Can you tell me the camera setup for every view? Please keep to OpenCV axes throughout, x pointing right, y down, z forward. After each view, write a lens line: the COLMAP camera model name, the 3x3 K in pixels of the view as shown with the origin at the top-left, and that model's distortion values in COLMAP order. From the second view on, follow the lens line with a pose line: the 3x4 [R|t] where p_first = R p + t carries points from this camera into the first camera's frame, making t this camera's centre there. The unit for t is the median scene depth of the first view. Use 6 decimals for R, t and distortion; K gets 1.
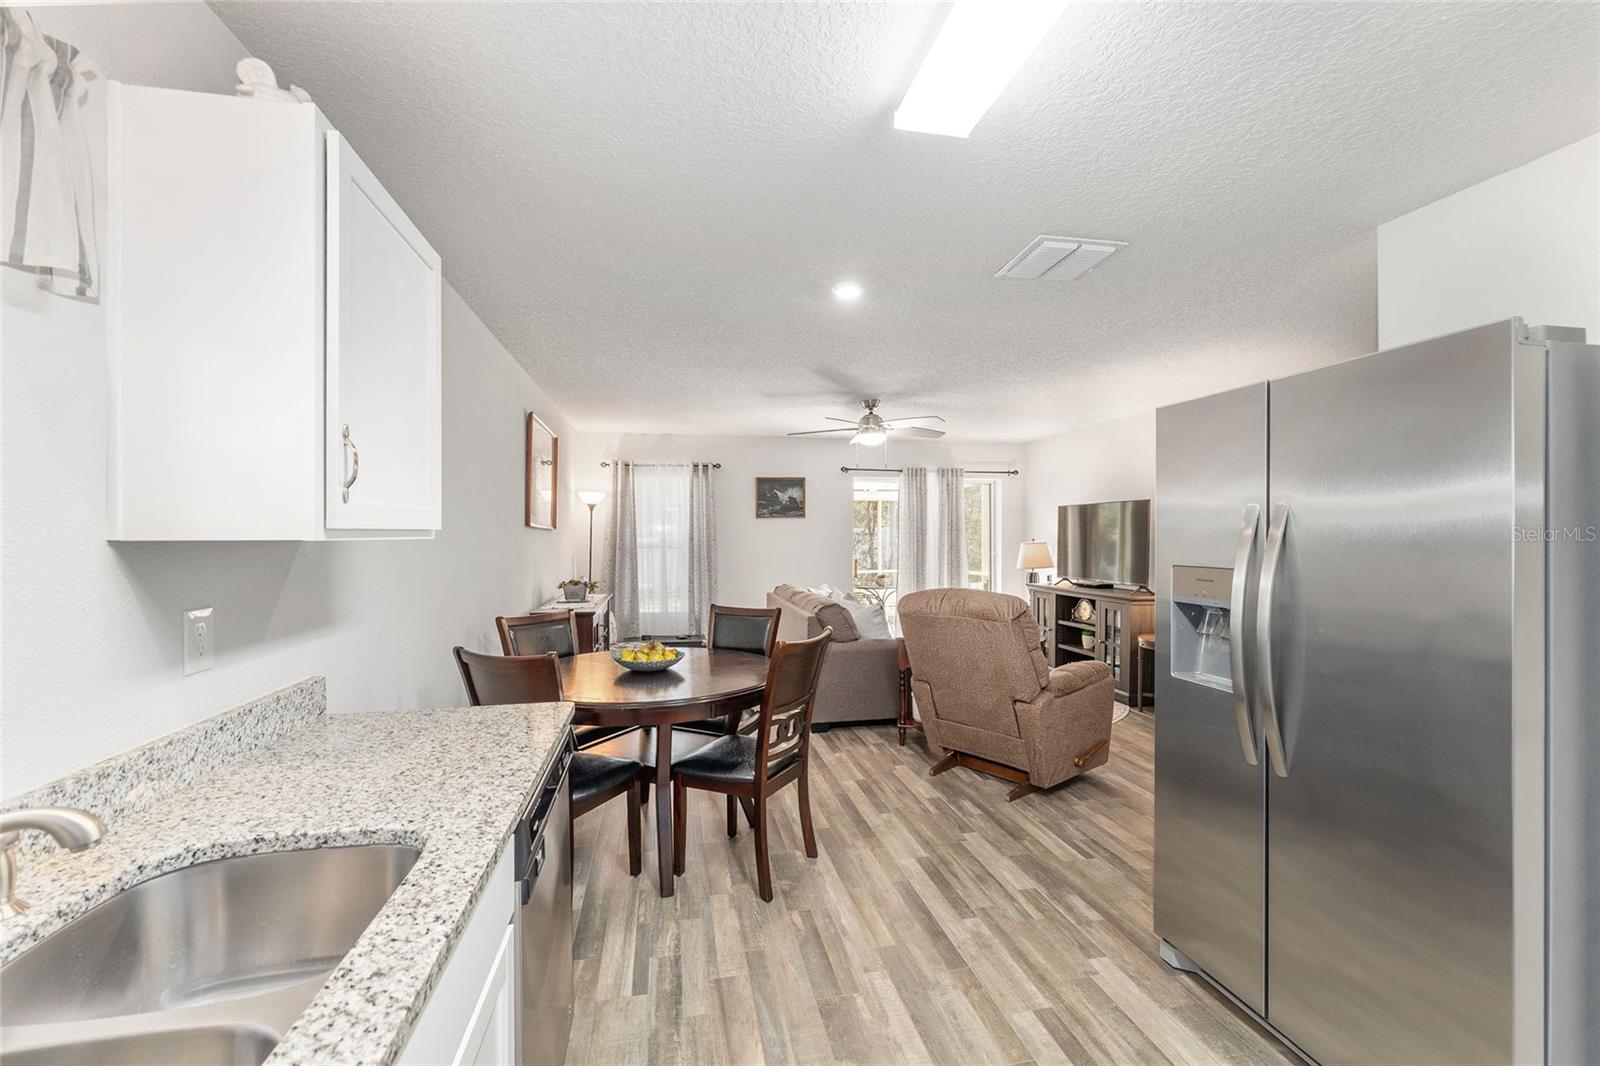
lens RADIAL K [[654.7, 0, 809.9], [0, 654.7, 538.8], [0, 0, 1]] dist [0.006105, -0.000253]
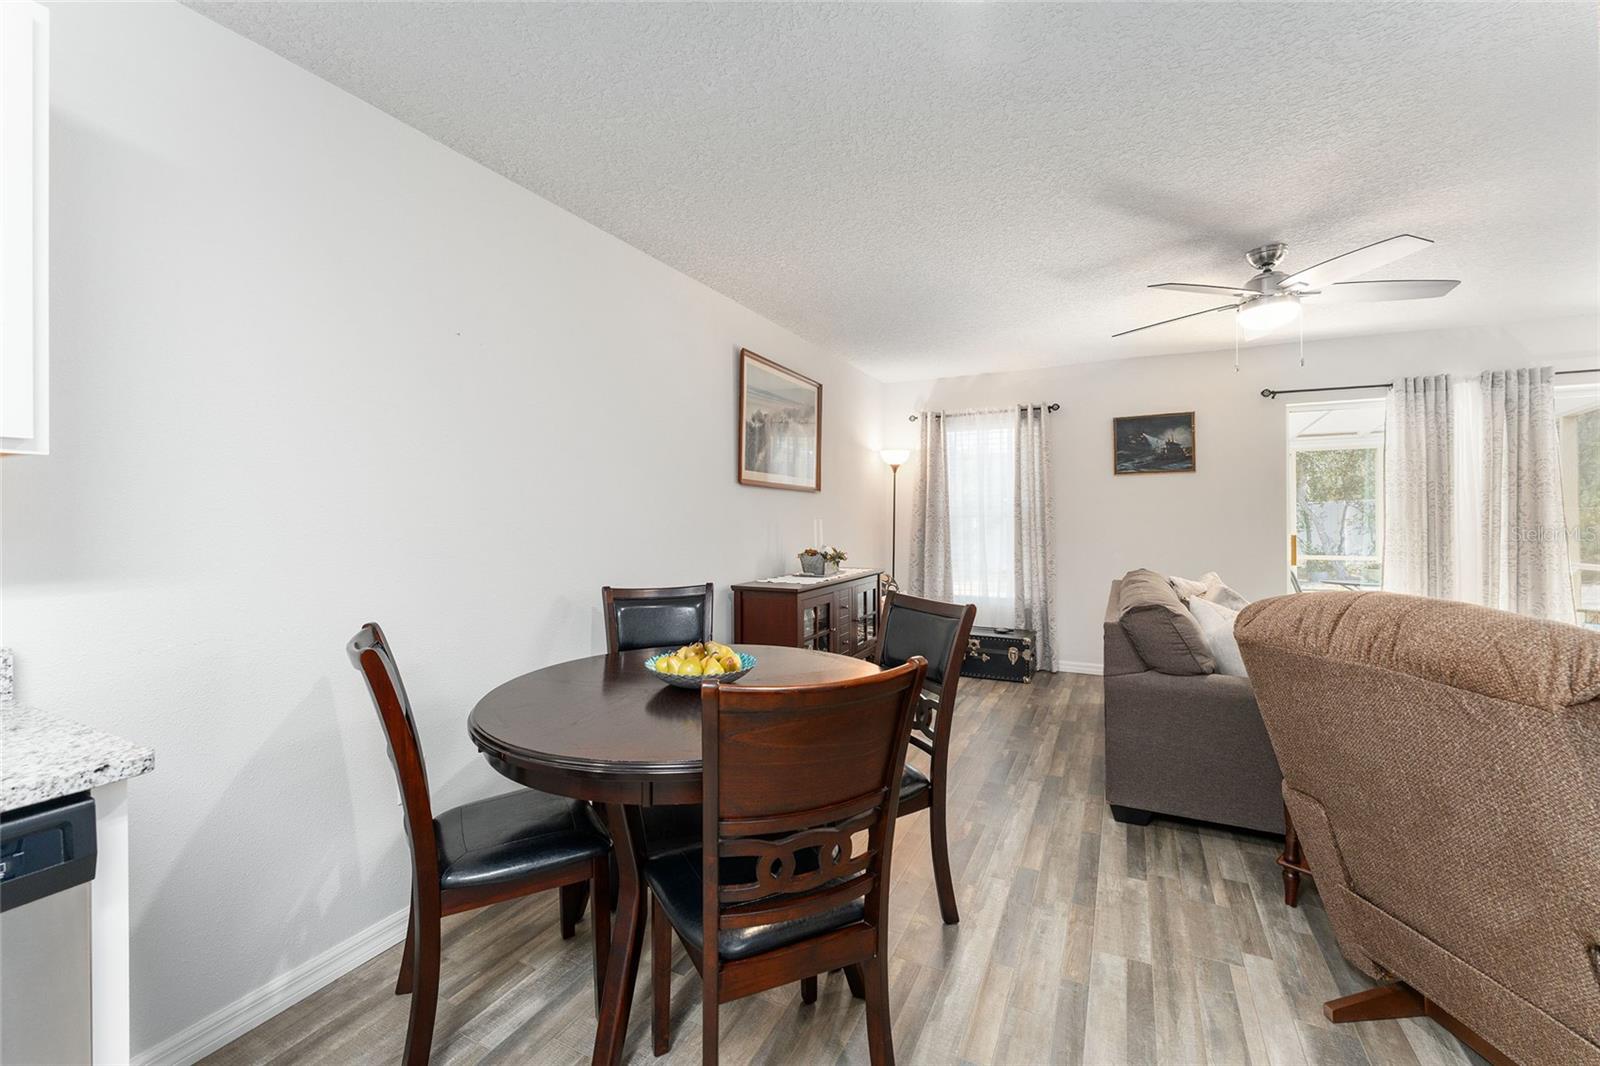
lens RADIAL K [[654.7, 0, 811.5], [0, 654.7, 517.8], [0, 0, 1]] dist [0.006105, -0.000253]
pose [[0.790033, 0.001876, -0.613062, 0.108674], [-0.001467, 0.999998, 0.001169, 0.016403], [0.613063, -0.000024, 0.790034, 0.263832]]
